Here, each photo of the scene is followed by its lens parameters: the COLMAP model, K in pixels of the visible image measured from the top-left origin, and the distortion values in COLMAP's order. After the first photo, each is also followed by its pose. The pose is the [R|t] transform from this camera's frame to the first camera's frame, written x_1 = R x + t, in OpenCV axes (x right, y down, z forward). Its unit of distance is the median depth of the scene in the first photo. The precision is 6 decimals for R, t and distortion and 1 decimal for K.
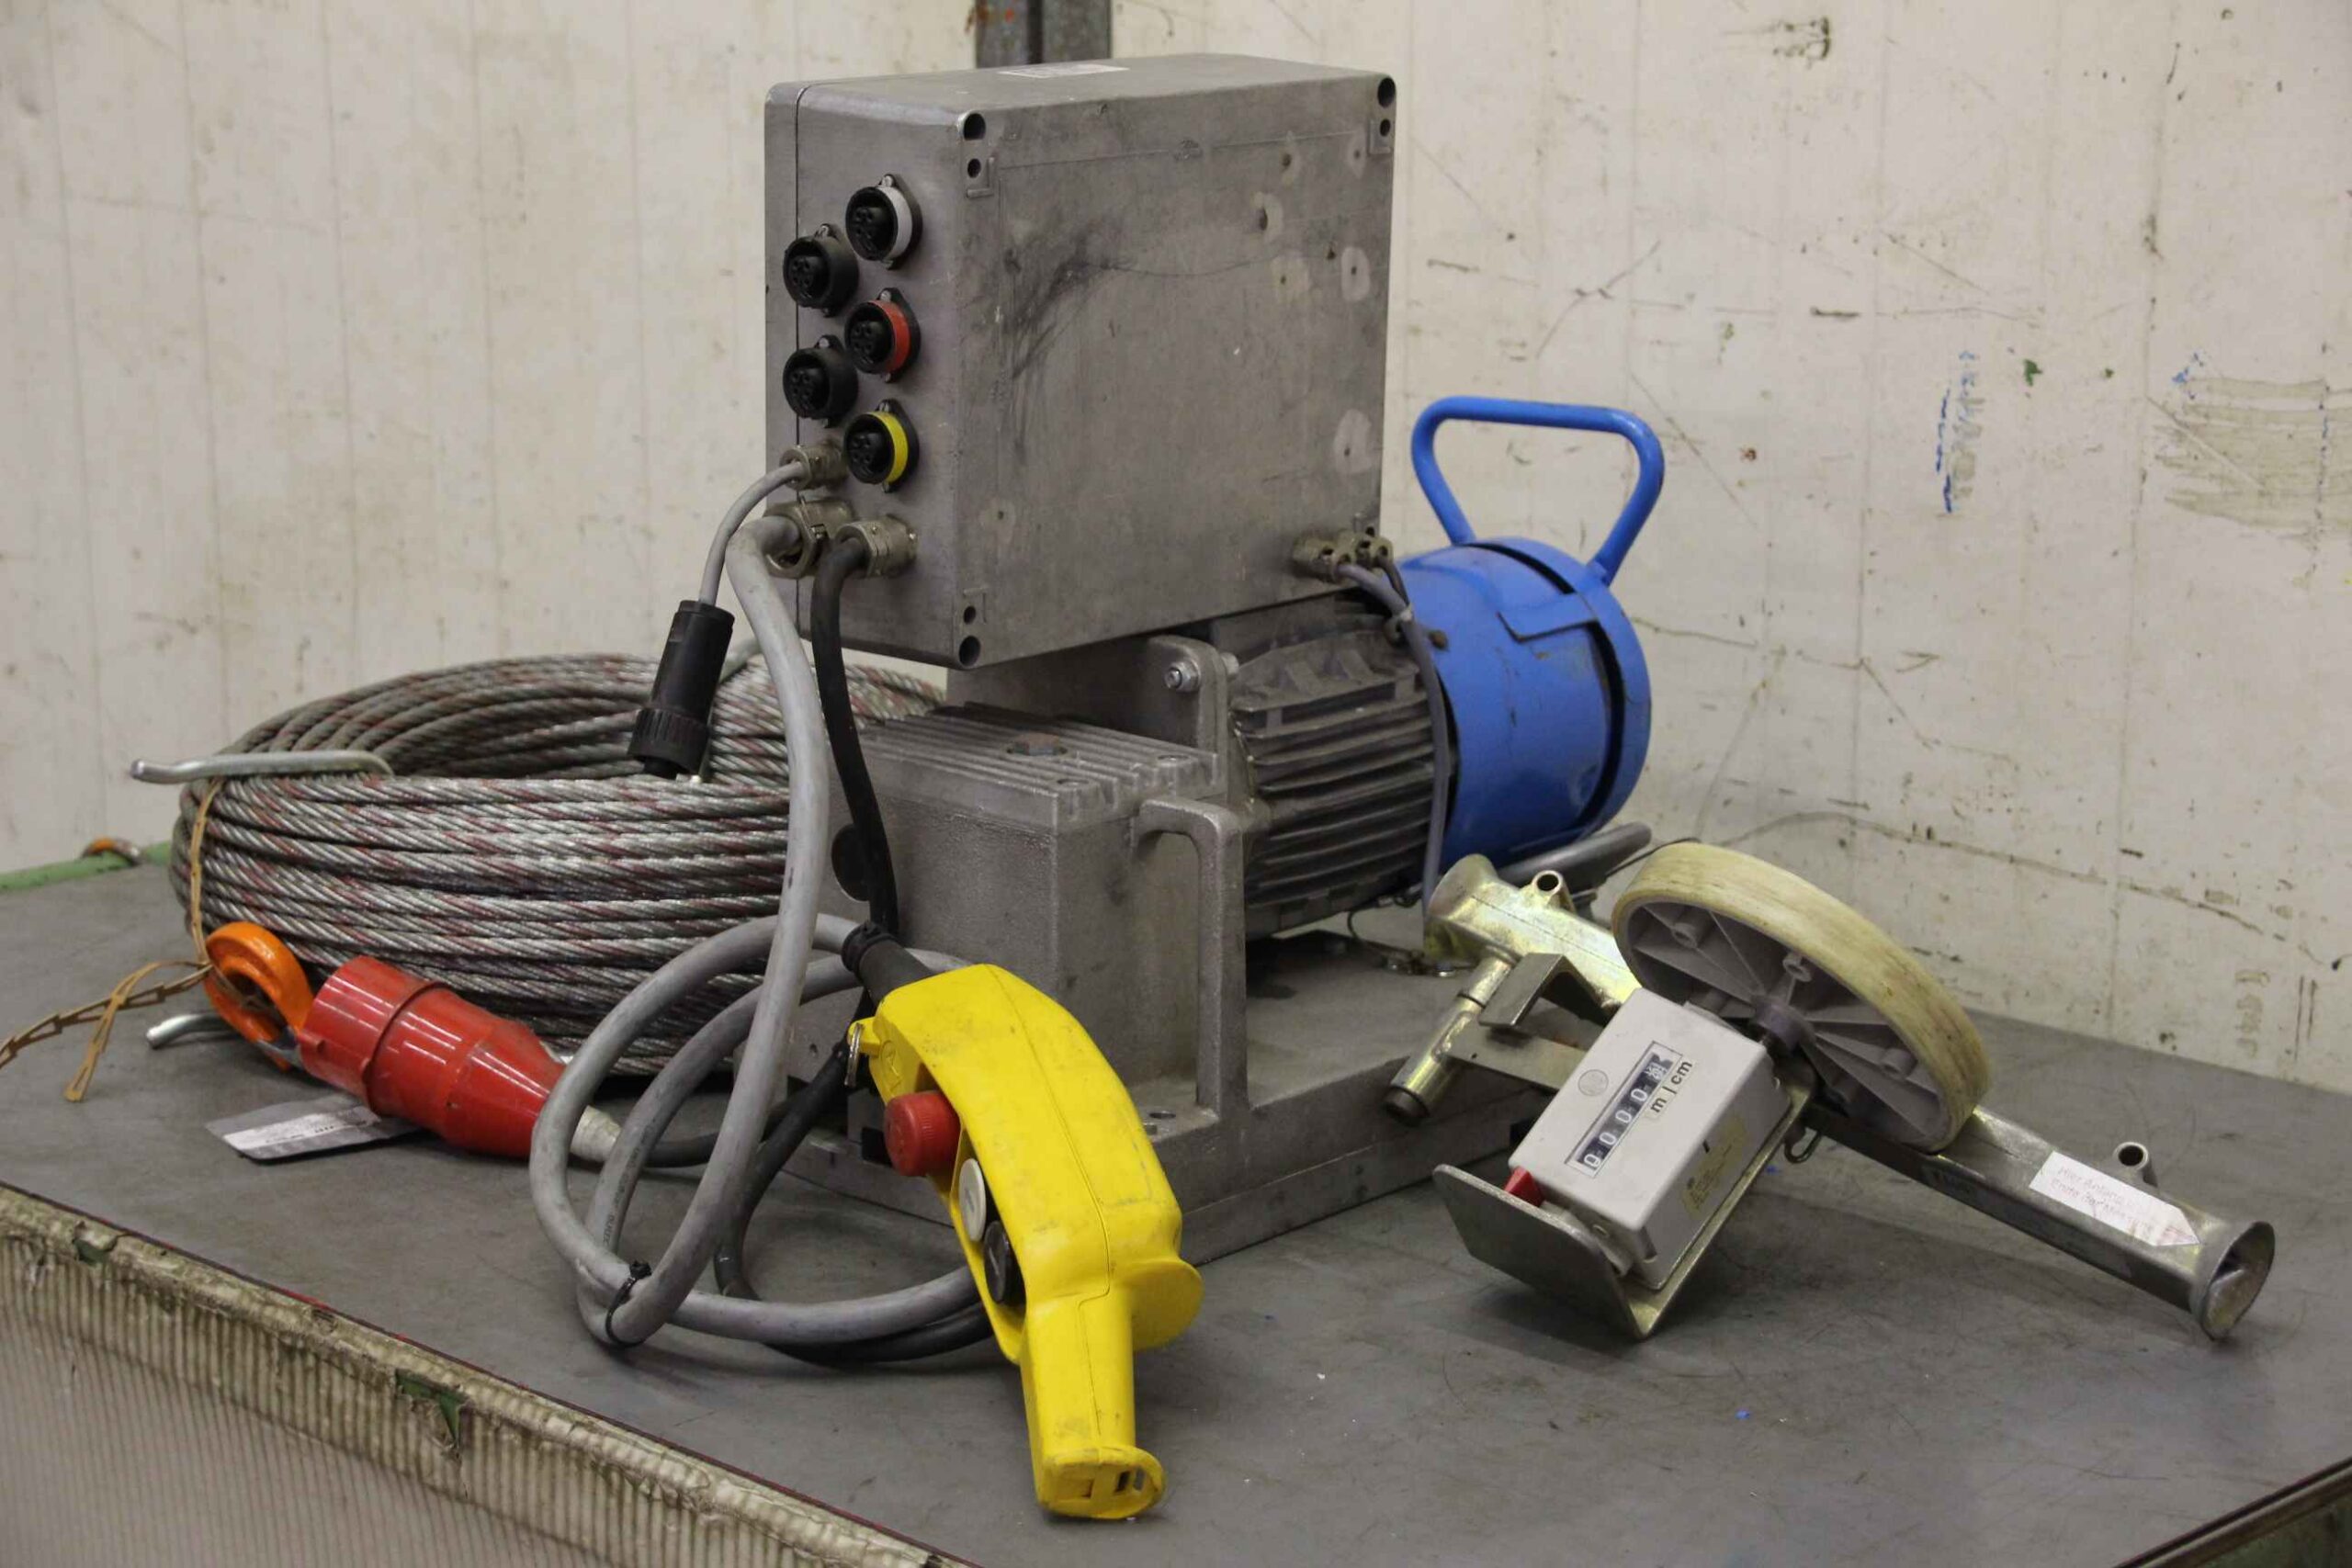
lens RADIAL K [[4955.5, 0, 1185.4], [0, 4955.5, 784.8], [0, 0, 1]] dist [0.647881, 0.000000]
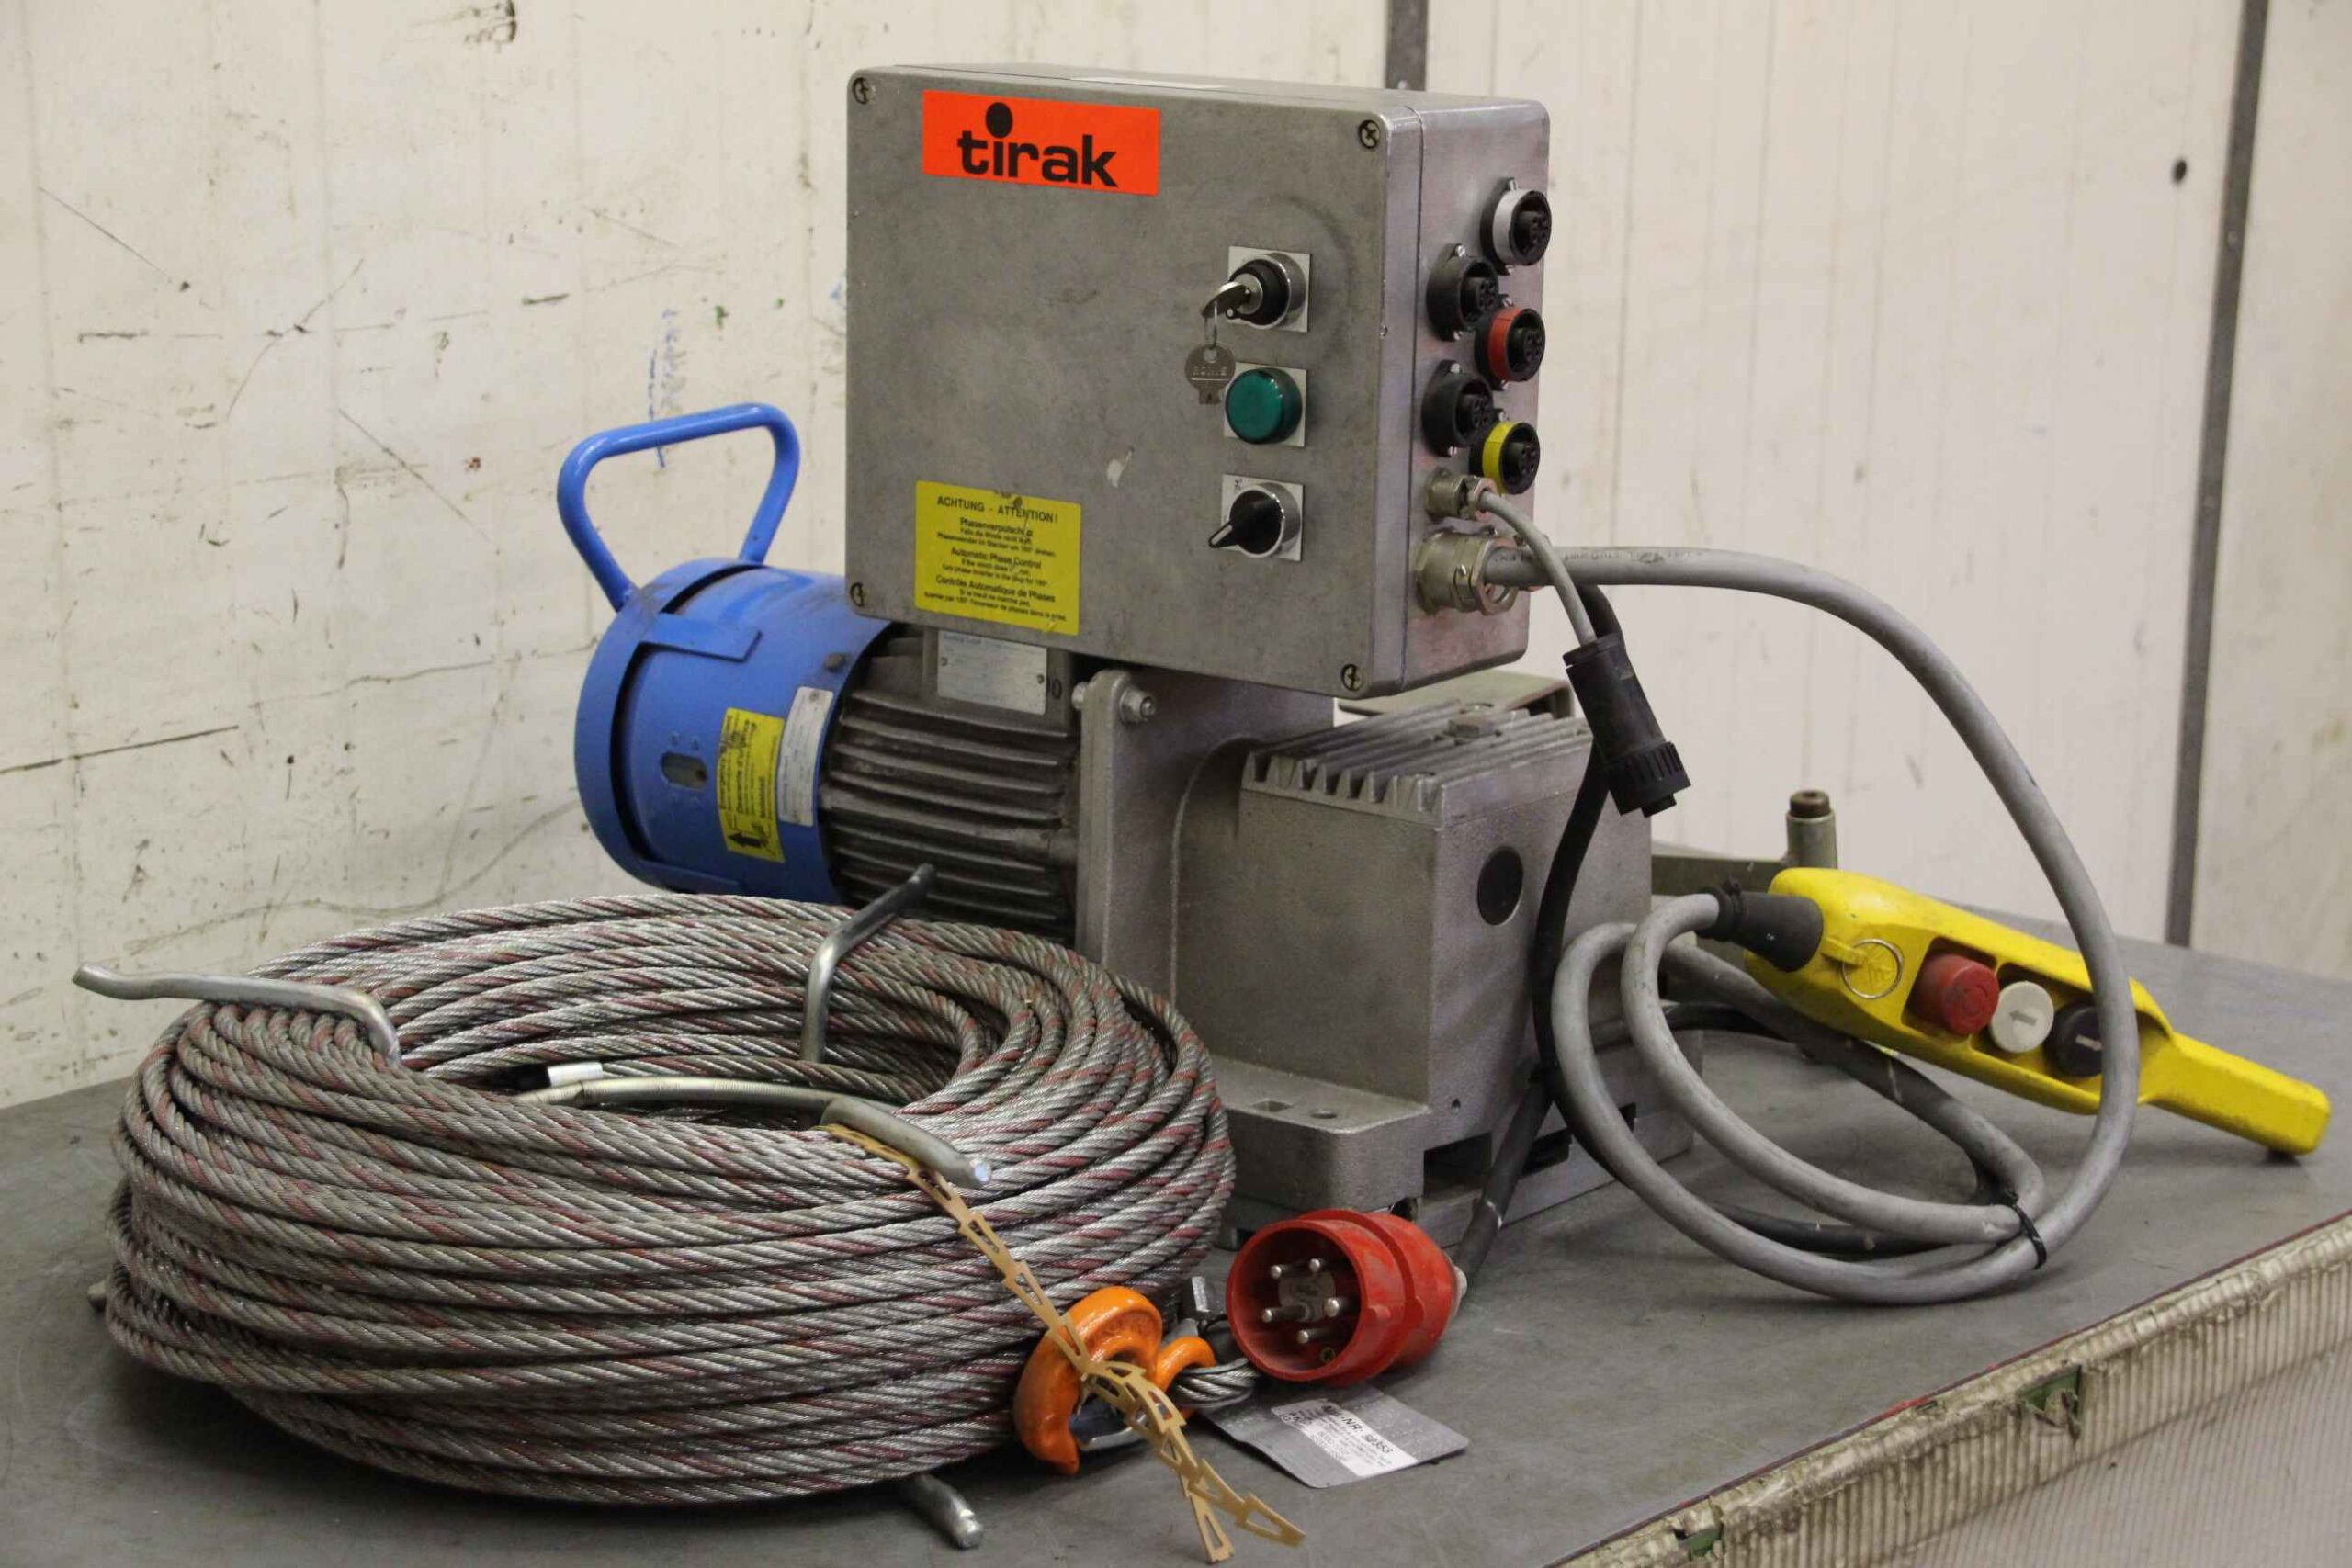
lens RADIAL K [[4955.5, 0, 1185.5], [0, 4955.5, 783.4], [0, 0, 1]] dist [0.647881, 0.000000]
pose [[-0.111229, -0.220835, 0.968948, -0.860355], [0.207352, 0.948382, 0.239951, -0.214495], [-0.971922, 0.227603, -0.059697, 0.962167]]
